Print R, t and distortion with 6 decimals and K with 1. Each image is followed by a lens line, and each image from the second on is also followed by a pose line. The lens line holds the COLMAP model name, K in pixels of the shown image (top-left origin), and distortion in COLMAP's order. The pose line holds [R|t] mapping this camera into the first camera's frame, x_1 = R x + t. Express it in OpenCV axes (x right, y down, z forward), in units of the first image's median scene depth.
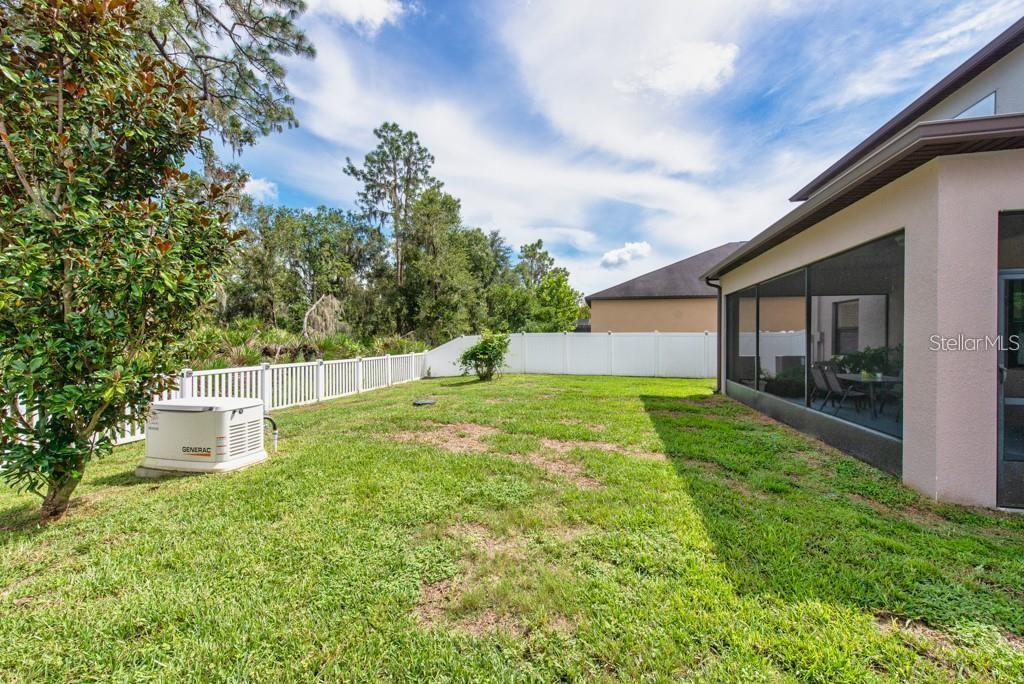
lens RADIAL K [[404.7, 0, 516.9], [0, 404.7, 340.1], [0, 0, 1]] dist [-0.000150, 0.000149]
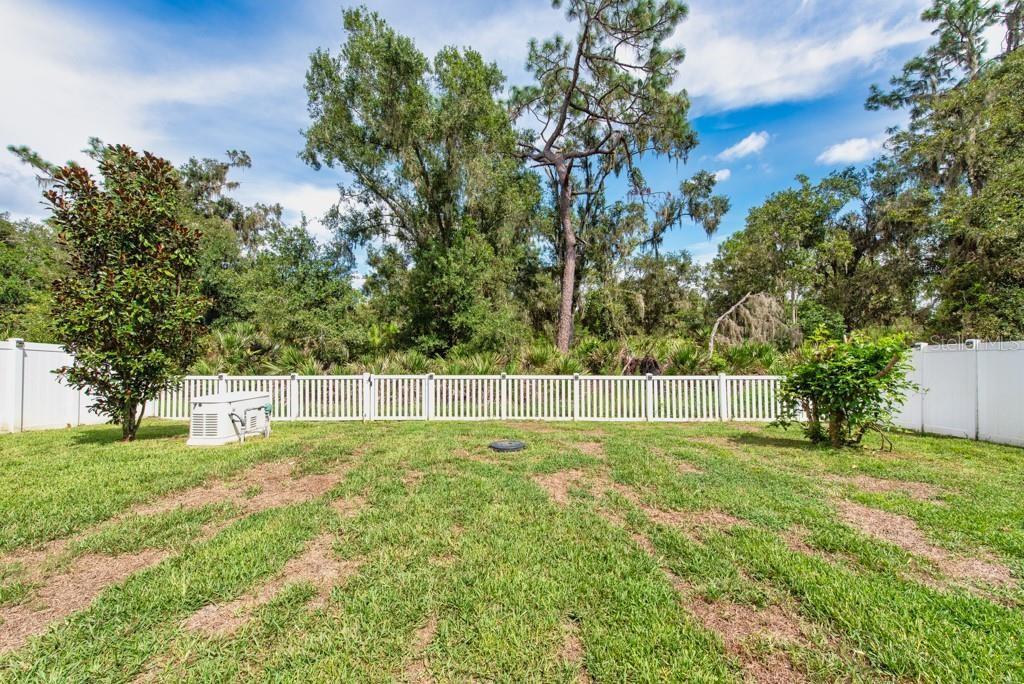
lens RADIAL K [[404.7, 0, 516.9], [0, 404.7, 340.1], [0, 0, 1]] dist [-0.000150, 0.000149]
pose [[0.186408, -0.004511, -0.982462, 0.312069], [-0.002182, 0.999985, -0.005005, -0.018461], [0.982470, 0.003077, 0.186396, 0.570489]]
